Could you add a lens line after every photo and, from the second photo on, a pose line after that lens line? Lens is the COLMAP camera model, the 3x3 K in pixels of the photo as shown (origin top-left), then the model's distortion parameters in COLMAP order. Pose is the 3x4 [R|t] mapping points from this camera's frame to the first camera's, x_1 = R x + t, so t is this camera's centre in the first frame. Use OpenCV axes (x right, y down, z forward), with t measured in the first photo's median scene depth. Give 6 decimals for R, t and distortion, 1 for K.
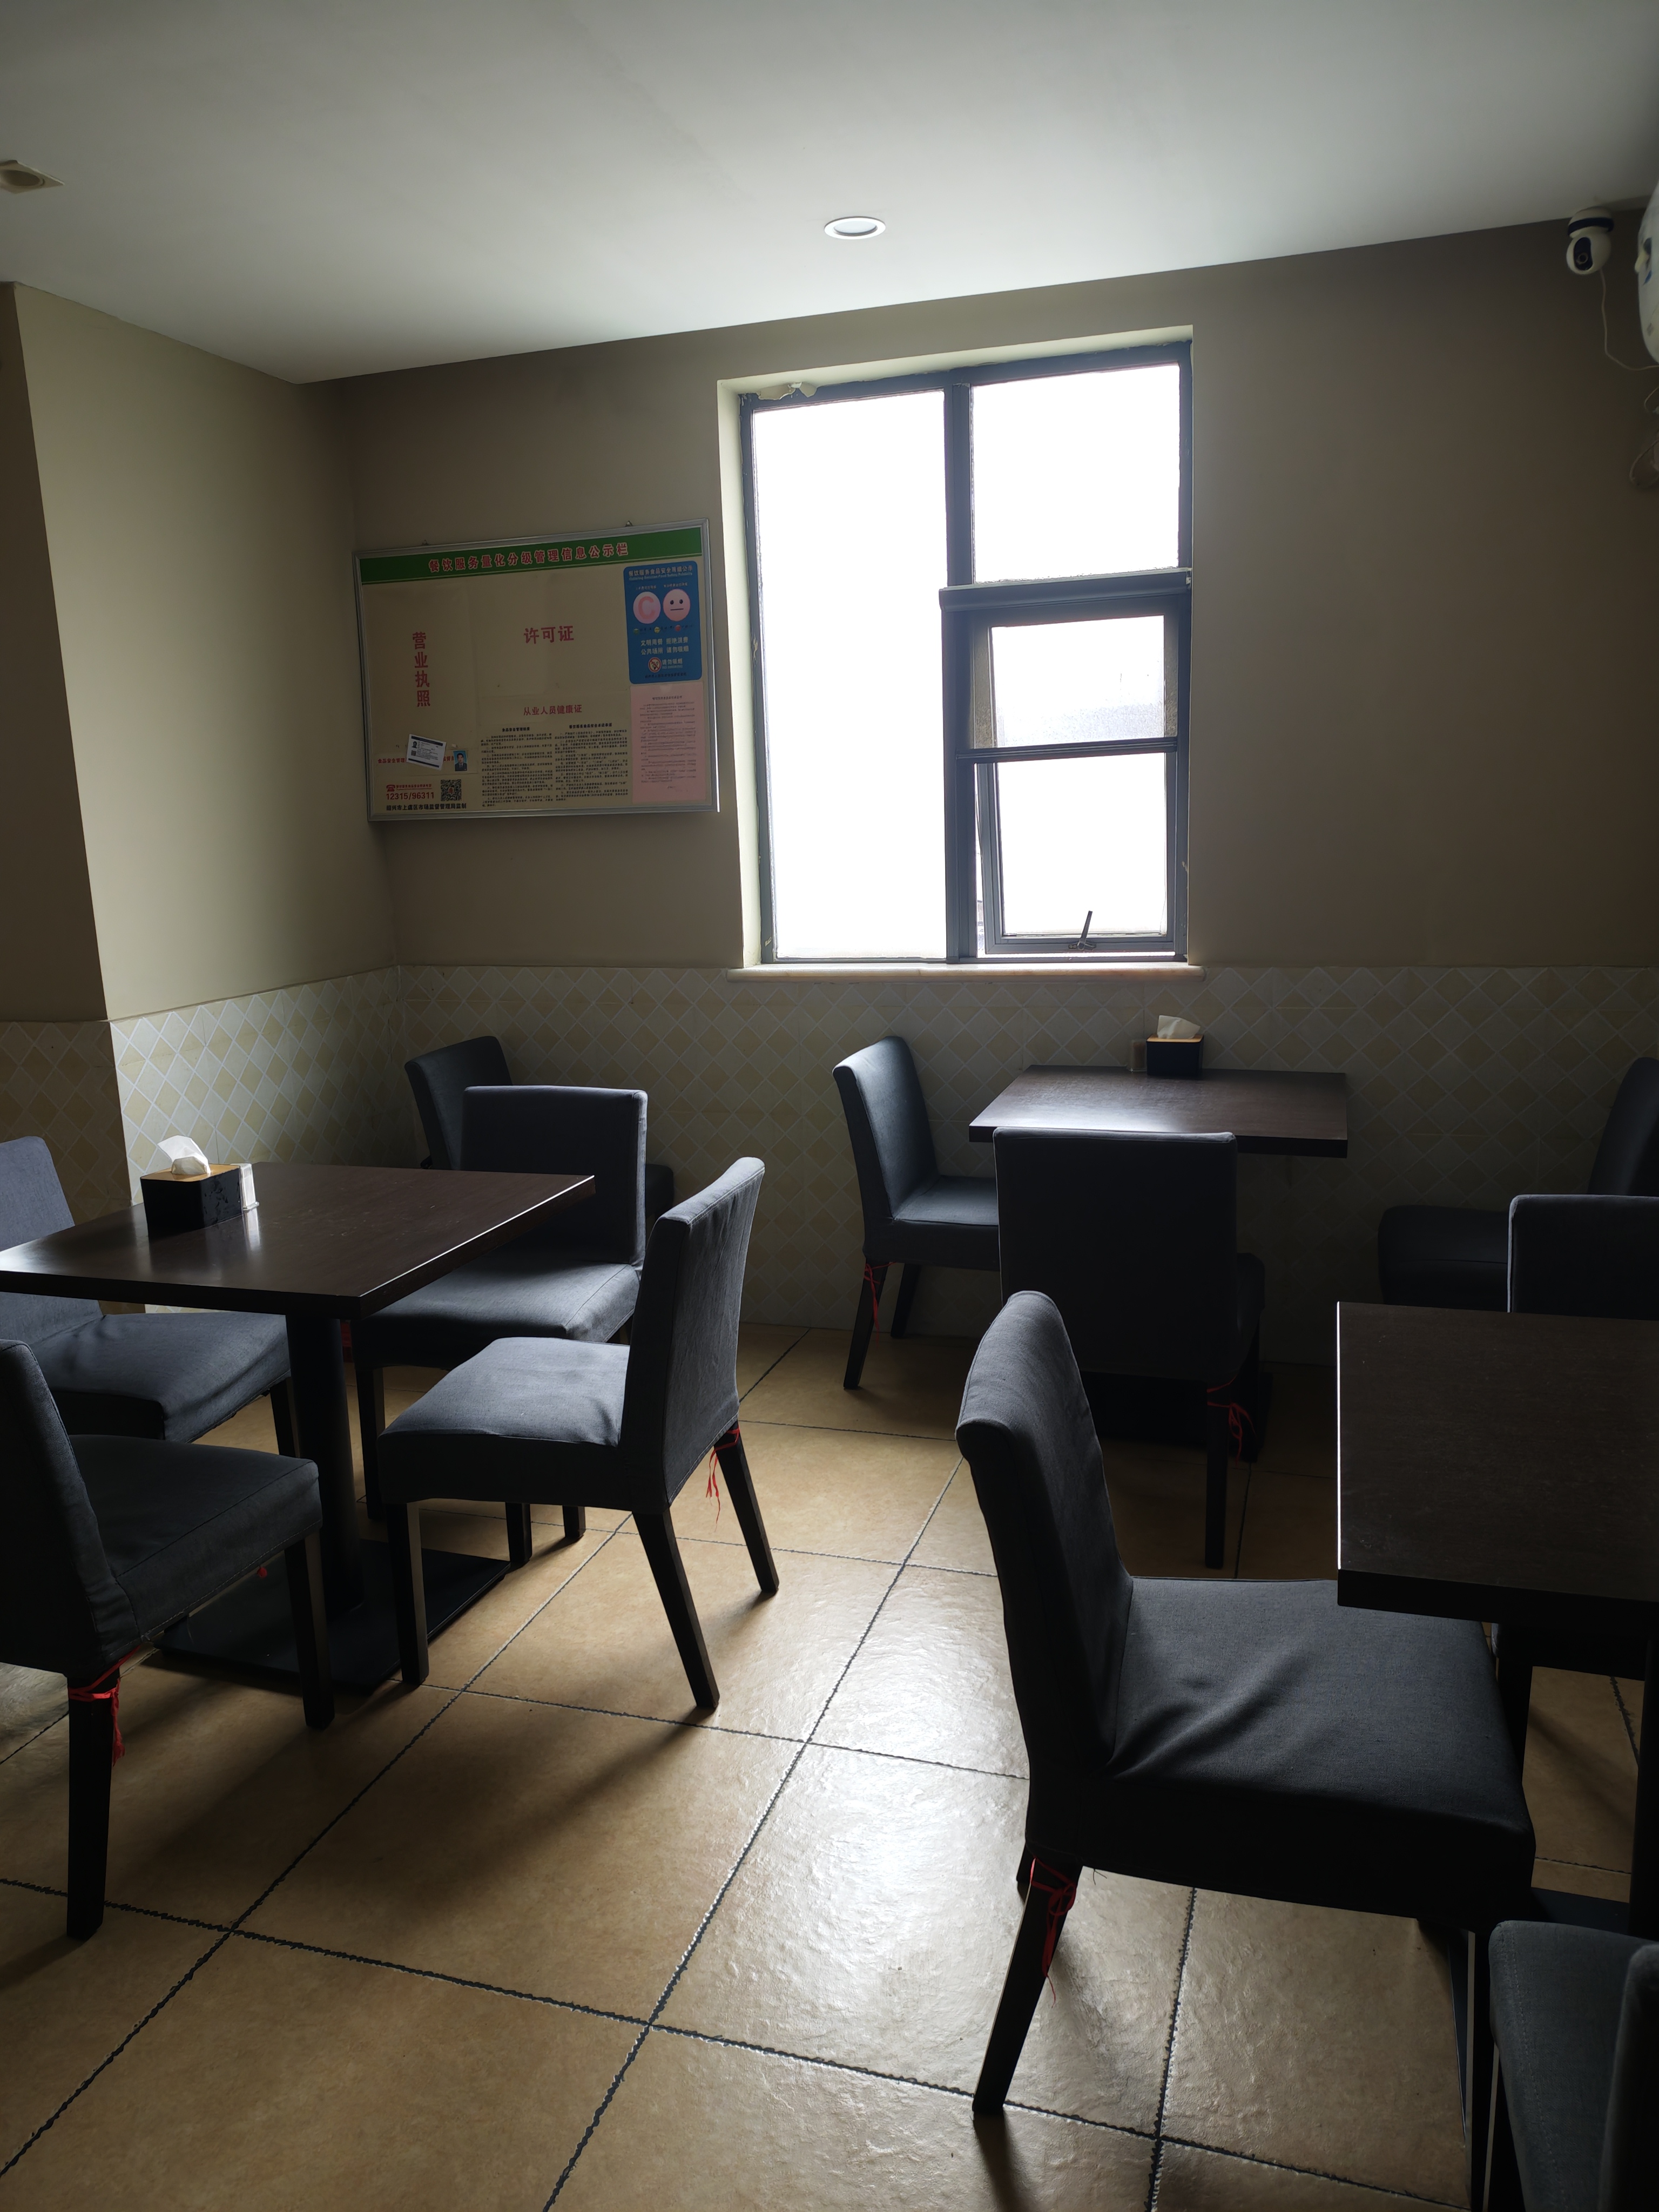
lens RADIAL K [[1628.1, 0, 829.5], [0, 1628.1, 1106.0], [0, 0, 1]] dist [-0.005466, 0.003139]
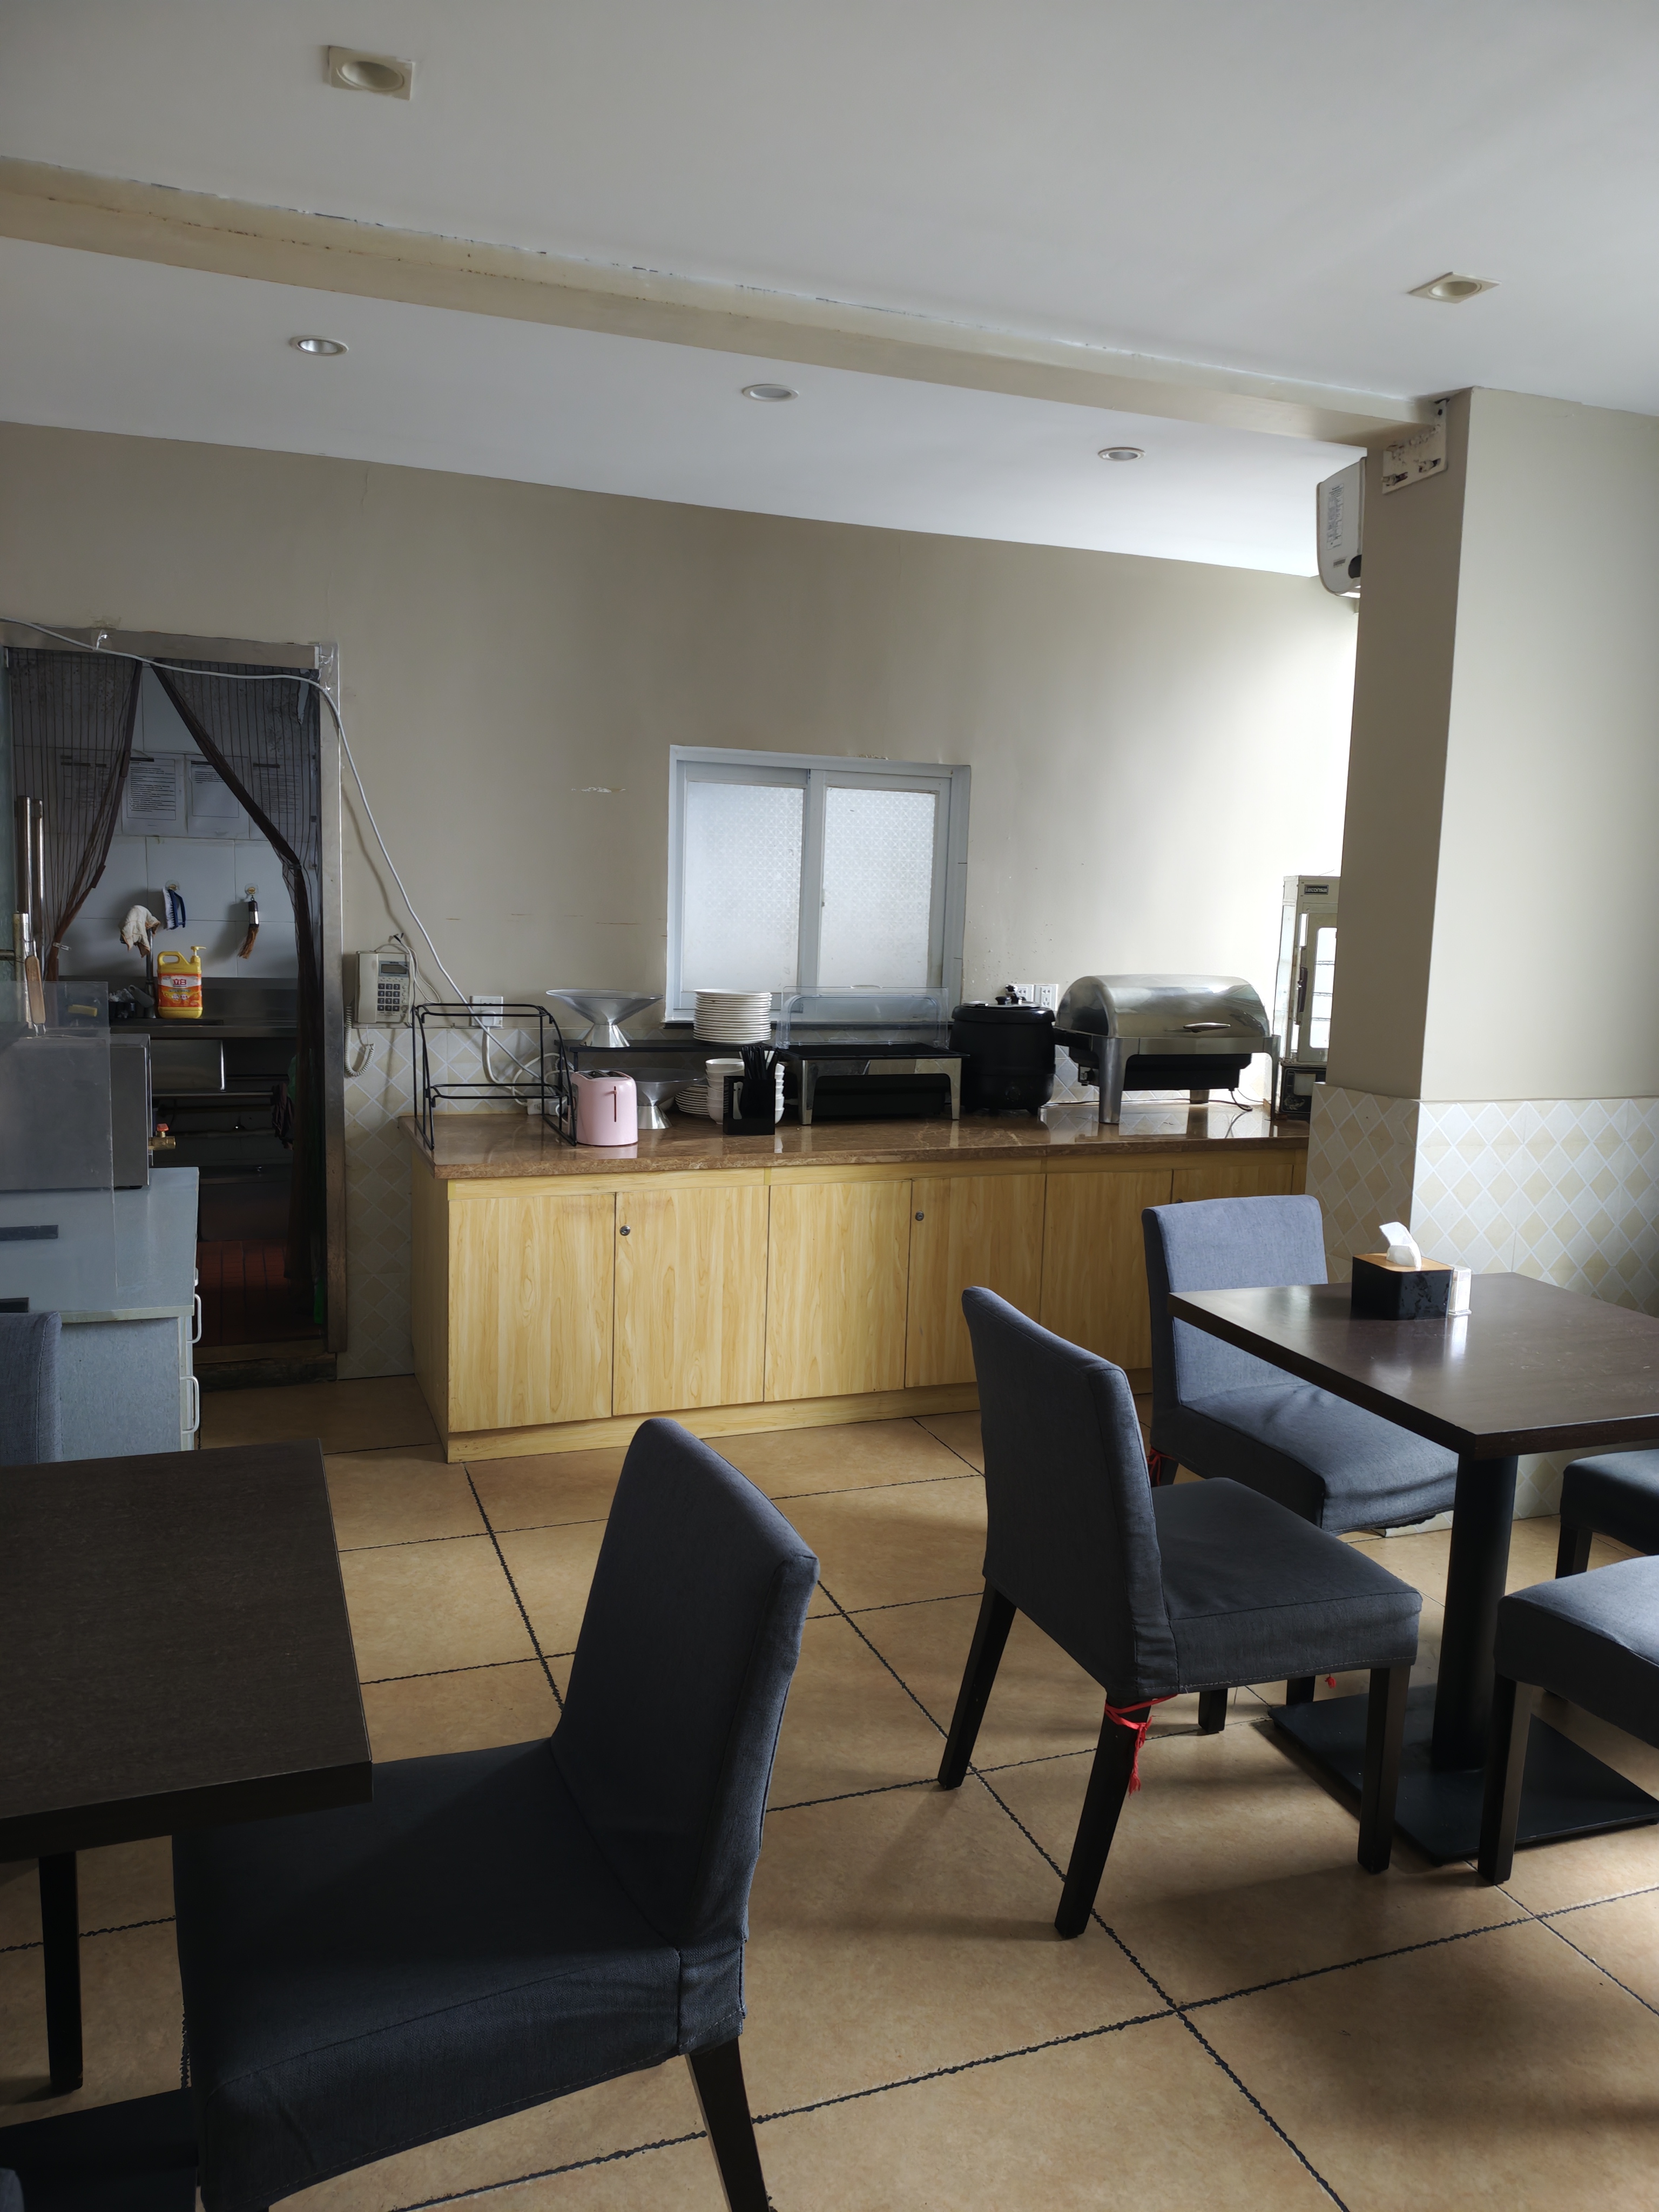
lens RADIAL K [[1605.8, 0, 829.5], [0, 1605.8, 1106.0], [0, 0, 1]] dist [-0.023867, 0.001613]
pose [[0.601682, 0.153356, -0.783876, 0.171216], [-0.197553, 0.979476, 0.039986, -0.025741], [0.773920, 0.130799, 0.619629, 0.160638]]
